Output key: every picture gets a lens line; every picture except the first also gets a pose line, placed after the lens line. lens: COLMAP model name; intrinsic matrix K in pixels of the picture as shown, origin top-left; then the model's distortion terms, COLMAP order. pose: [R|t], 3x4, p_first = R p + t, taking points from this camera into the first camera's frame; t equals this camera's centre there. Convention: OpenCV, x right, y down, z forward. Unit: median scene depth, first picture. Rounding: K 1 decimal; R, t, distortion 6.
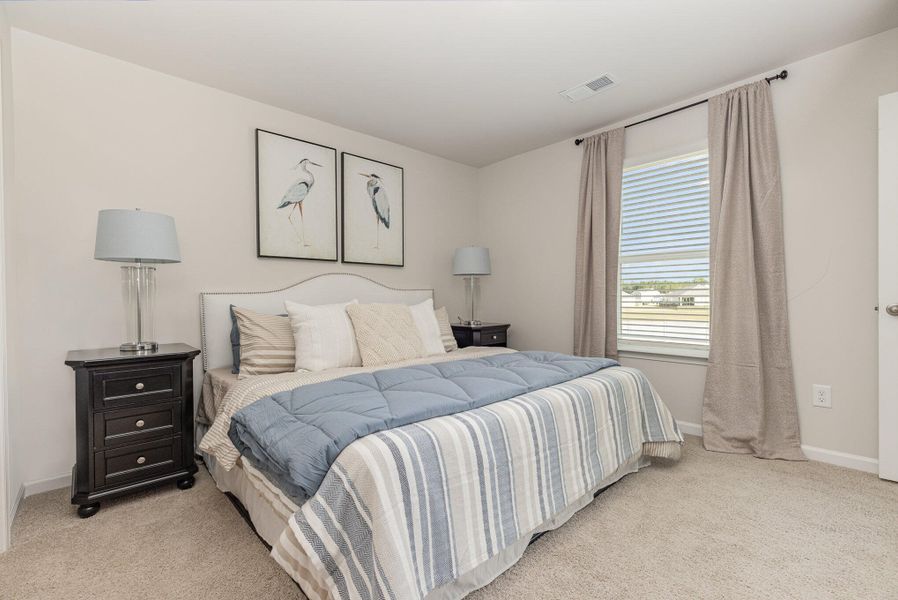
lens RADIAL K [[400.8, 0, 449.0], [0, 400.8, 301.7], [0, 0, 1]] dist [0.009344, -0.004131]
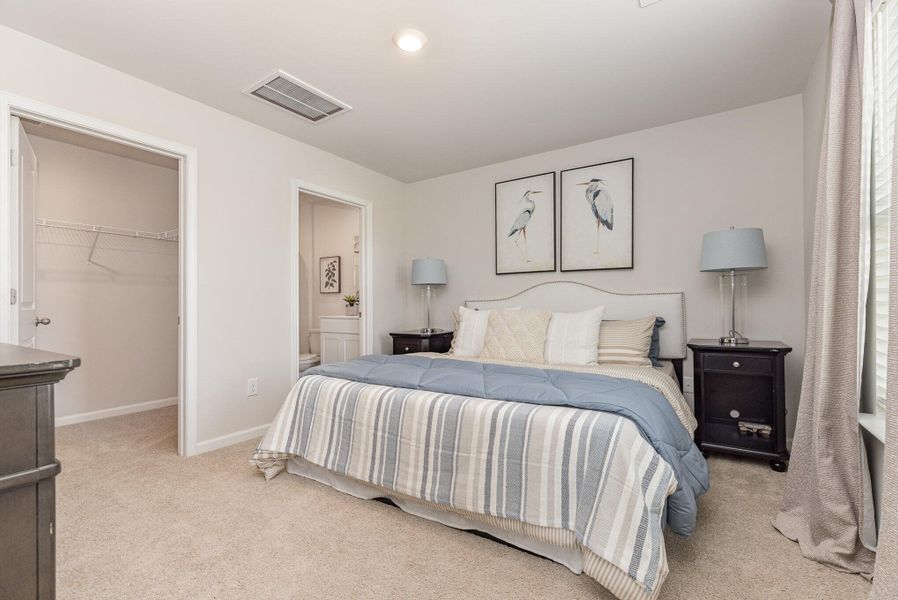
lens RADIAL K [[410.3, 0, 449.3], [0, 410.3, 305.1], [0, 0, 1]] dist [0.000787, -0.000013]
pose [[0.232776, 0.022840, -0.972262, 0.777193], [0.010819, 0.999602, 0.026073, -0.038242], [0.972470, -0.016588, 0.232436, 0.439237]]
